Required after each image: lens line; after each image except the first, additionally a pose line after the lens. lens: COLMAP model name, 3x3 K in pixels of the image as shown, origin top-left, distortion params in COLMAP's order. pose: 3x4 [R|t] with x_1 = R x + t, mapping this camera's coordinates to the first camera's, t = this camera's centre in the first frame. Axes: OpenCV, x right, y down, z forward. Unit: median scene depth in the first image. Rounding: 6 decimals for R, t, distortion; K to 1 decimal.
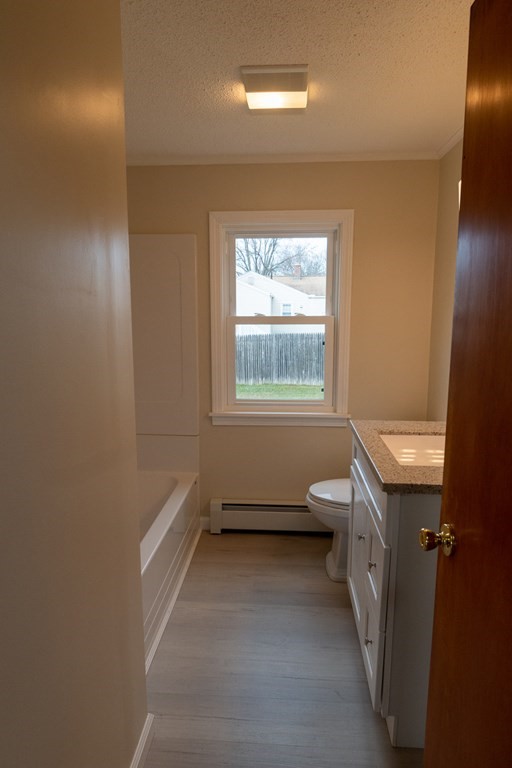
lens RADIAL K [[427.8, 0, 269.3], [0, 427.8, 374.2], [0, 0, 1]] dist [0.006450, -0.014031]
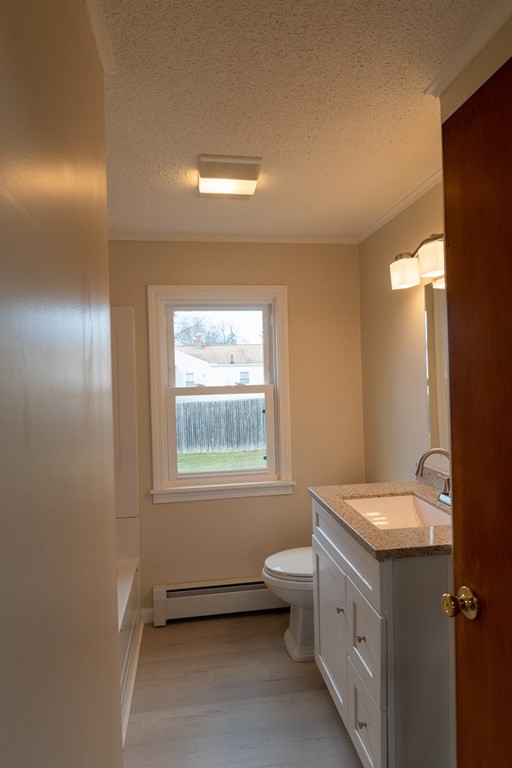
lens RADIAL K [[423.3, 0, 256.0], [0, 423.3, 384.0], [0, 0, 1]] dist [0.012582, -0.019682]
pose [[0.979525, -0.028718, 0.199265, -0.105081], [0.055234, 0.990129, -0.128816, -0.009650], [-0.193599, 0.137185, 0.971442, 0.020394]]
